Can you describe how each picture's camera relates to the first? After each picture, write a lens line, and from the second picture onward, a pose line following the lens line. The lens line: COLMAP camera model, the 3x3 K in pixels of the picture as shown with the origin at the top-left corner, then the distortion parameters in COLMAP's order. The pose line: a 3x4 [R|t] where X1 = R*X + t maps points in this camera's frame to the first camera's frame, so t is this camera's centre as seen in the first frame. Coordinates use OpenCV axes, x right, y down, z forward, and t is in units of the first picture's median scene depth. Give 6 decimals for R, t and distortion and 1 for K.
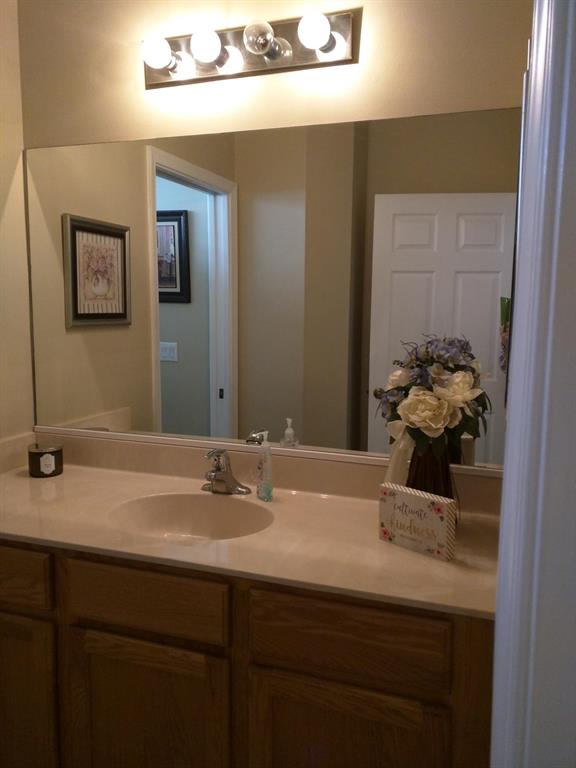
lens RADIAL K [[631.2, 0, 282.3], [0, 631.2, 371.6], [0, 0, 1]] dist [0.038615, -0.037338]
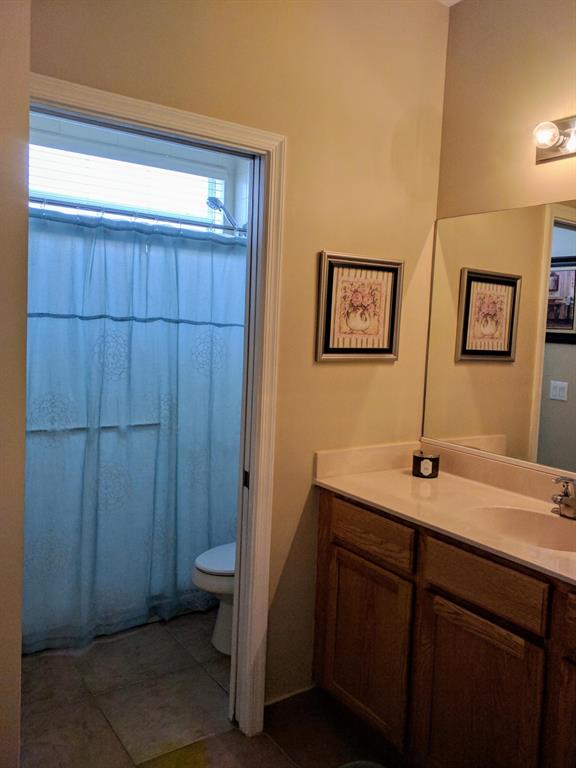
lens RADIAL K [[631.2, 0, 287.4], [0, 631.2, 383.3], [0, 0, 1]] dist [0.038615, -0.037338]
pose [[0.806809, 0.083763, -0.584845, 0.126313], [-0.105929, 0.994367, -0.003715, 0.013571], [0.581239, 0.064949, 0.811137, -0.185973]]
